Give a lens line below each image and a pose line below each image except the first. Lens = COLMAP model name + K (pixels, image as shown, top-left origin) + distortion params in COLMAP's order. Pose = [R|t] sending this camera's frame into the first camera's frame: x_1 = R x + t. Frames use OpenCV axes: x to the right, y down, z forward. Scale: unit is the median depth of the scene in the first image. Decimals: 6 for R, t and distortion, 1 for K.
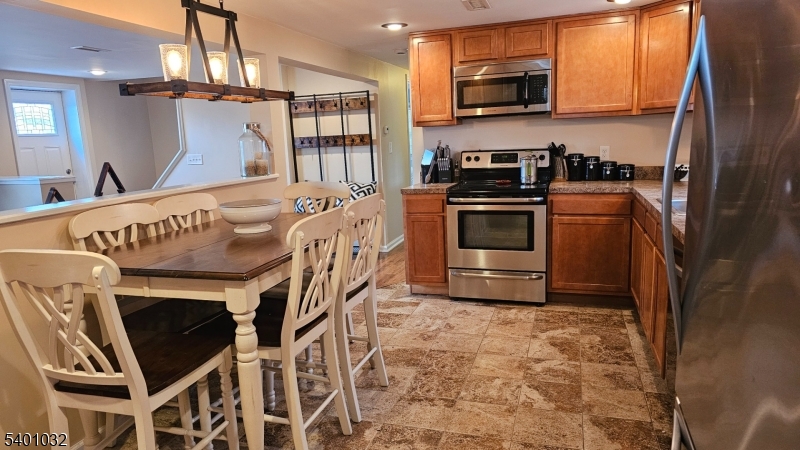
lens RADIAL K [[520.9, 0, 398.6], [0, 520.9, 225.4], [0, 0, 1]] dist [0.000944, 0.003833]
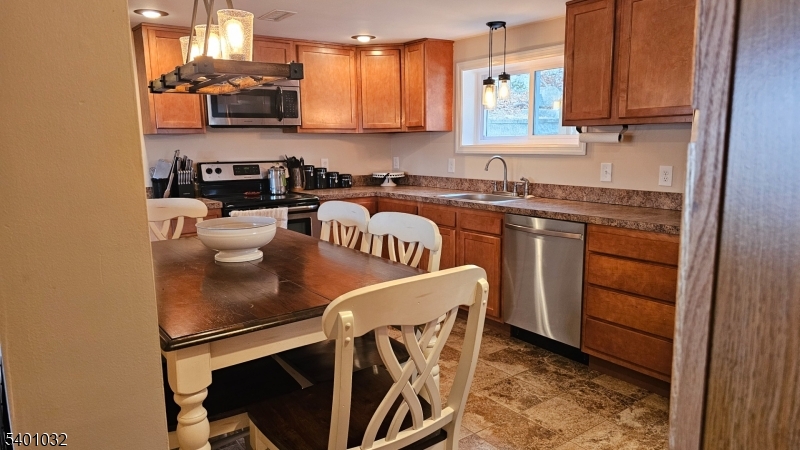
lens RADIAL K [[520.9, 0, 419.2], [0, 520.9, 220.1], [0, 0, 1]] dist [0.000944, 0.003833]
pose [[0.577162, -0.084691, 0.812226, -0.454217], [0.118271, 0.992790, 0.019476, -0.017246], [-0.808020, 0.084822, 0.583017, 0.188427]]
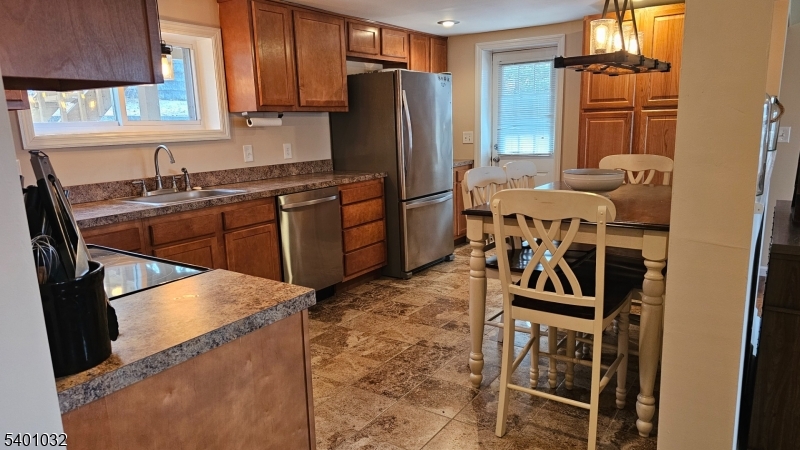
lens RADIAL K [[520.9, 0, 381.2], [0, 520.9, 230.3], [0, 0, 1]] dist [0.000944, 0.003833]
pose [[-0.943817, -0.002145, 0.330461, -0.133727], [0.115324, 0.934976, 0.335440, -0.203928], [-0.309692, 0.354704, -0.882199, 1.254767]]
